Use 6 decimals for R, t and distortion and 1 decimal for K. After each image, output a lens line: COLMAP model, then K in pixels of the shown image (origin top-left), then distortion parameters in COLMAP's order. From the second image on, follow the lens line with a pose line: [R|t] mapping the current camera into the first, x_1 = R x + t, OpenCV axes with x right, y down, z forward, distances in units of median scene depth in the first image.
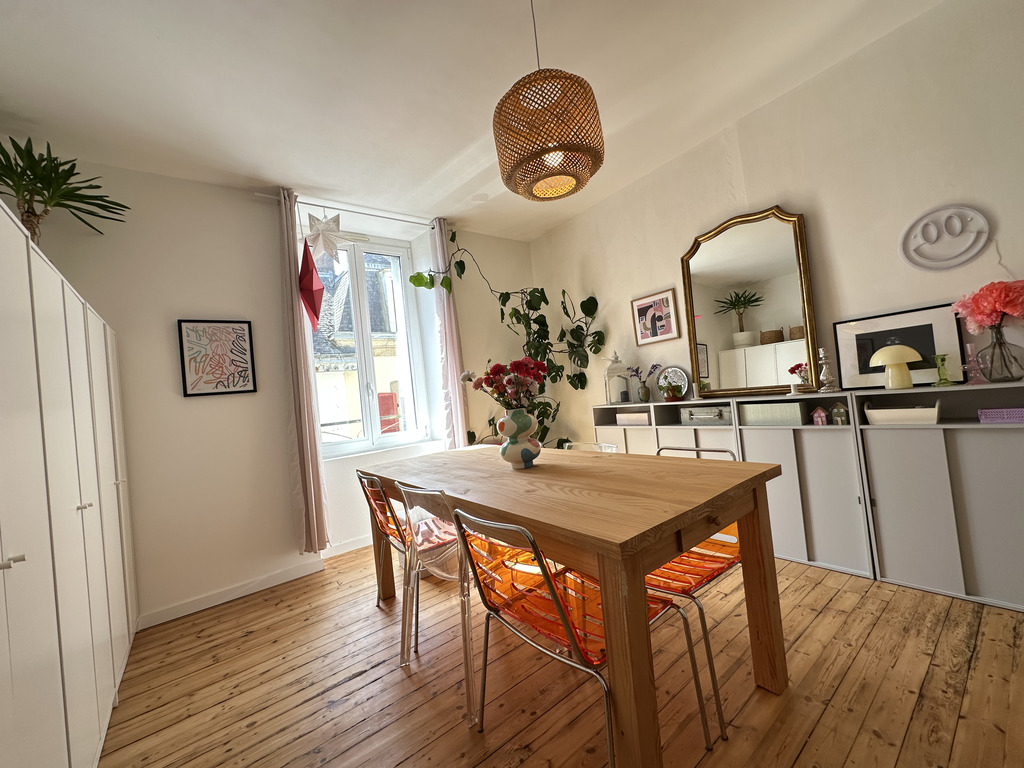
lens RADIAL K [[409.0, 0, 512.3], [0, 409.0, 382.0], [0, 0, 1]] dist [-0.002477, 0.000350]
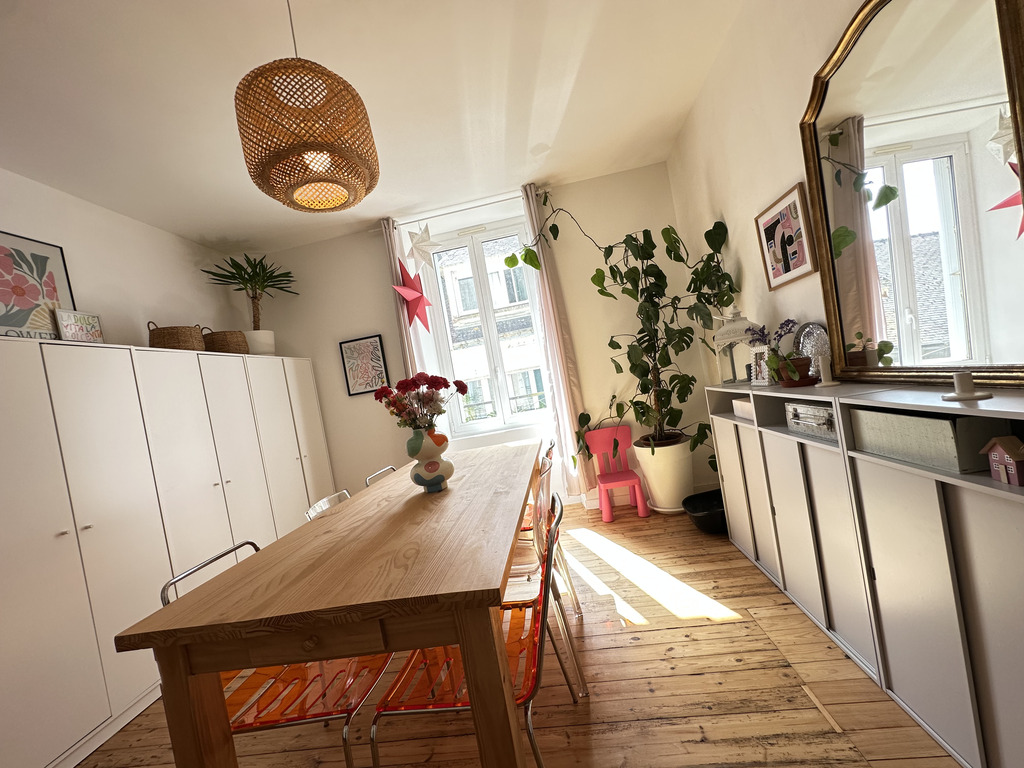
lens RADIAL K [[409.0, 0, 512.3], [0, 409.0, 382.0], [0, 0, 1]] dist [-0.002477, 0.000350]
pose [[0.725027, -0.026168, -0.688224, 0.477207], [0.120790, 0.988621, 0.089659, -0.057357], [0.678046, -0.148136, 0.719937, 0.290022]]
